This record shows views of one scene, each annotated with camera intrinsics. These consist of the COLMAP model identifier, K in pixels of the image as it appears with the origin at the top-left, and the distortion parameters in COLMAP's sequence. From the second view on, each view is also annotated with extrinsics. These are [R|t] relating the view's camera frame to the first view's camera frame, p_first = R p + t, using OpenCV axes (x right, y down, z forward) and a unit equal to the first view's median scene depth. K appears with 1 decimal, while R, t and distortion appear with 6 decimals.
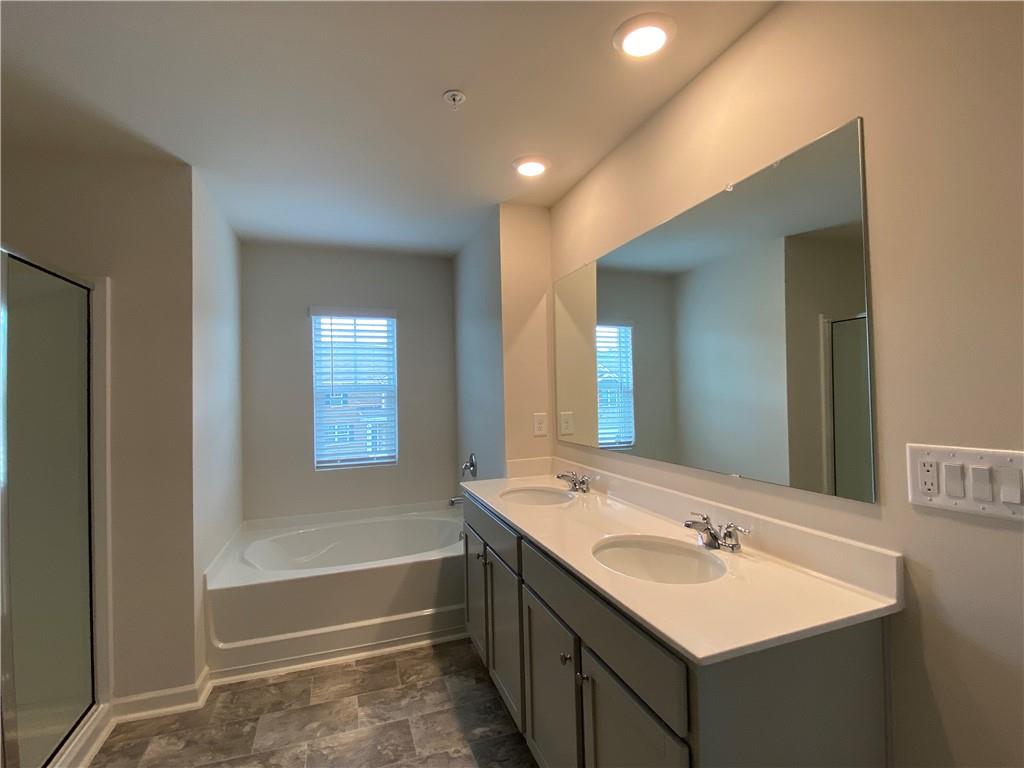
lens RADIAL K [[498.8, 0, 507.1], [0, 498.8, 381.9], [0, 0, 1]] dist [0.031212, -0.009590]
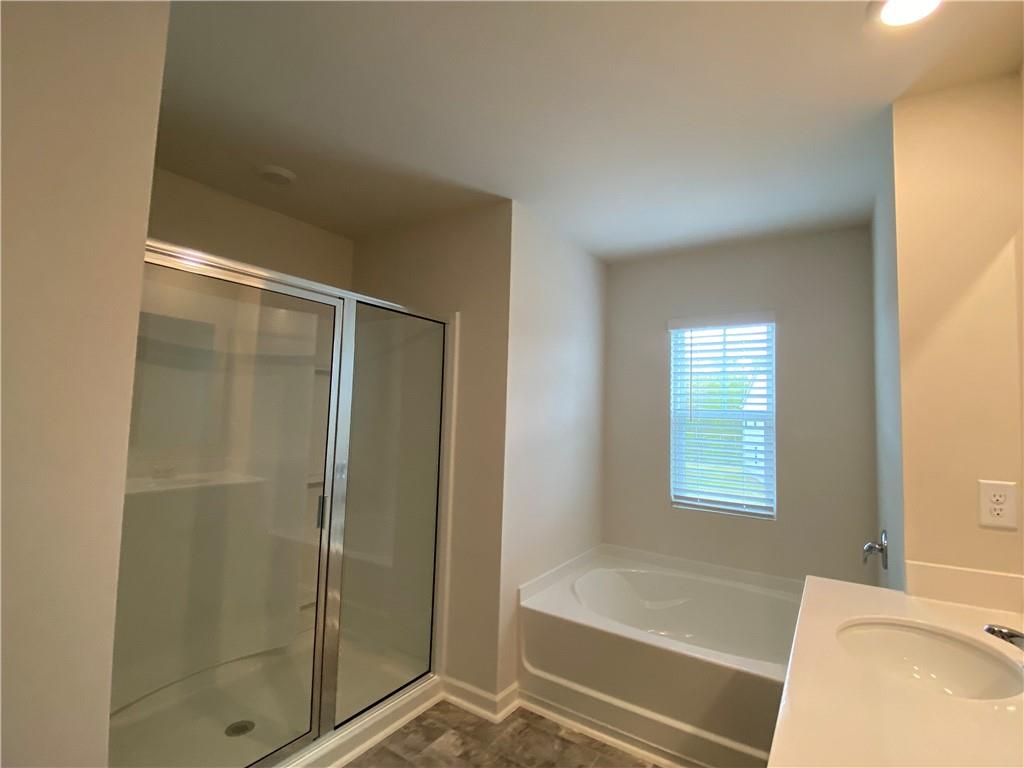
lens RADIAL K [[498.8, 0, 515.9], [0, 498.8, 381.8], [0, 0, 1]] dist [0.031212, -0.009590]
pose [[0.611143, -0.005323, -0.791503, 0.192275], [-0.025247, 0.999337, -0.026214, -0.012846], [0.791118, 0.036004, 0.610603, 0.334130]]
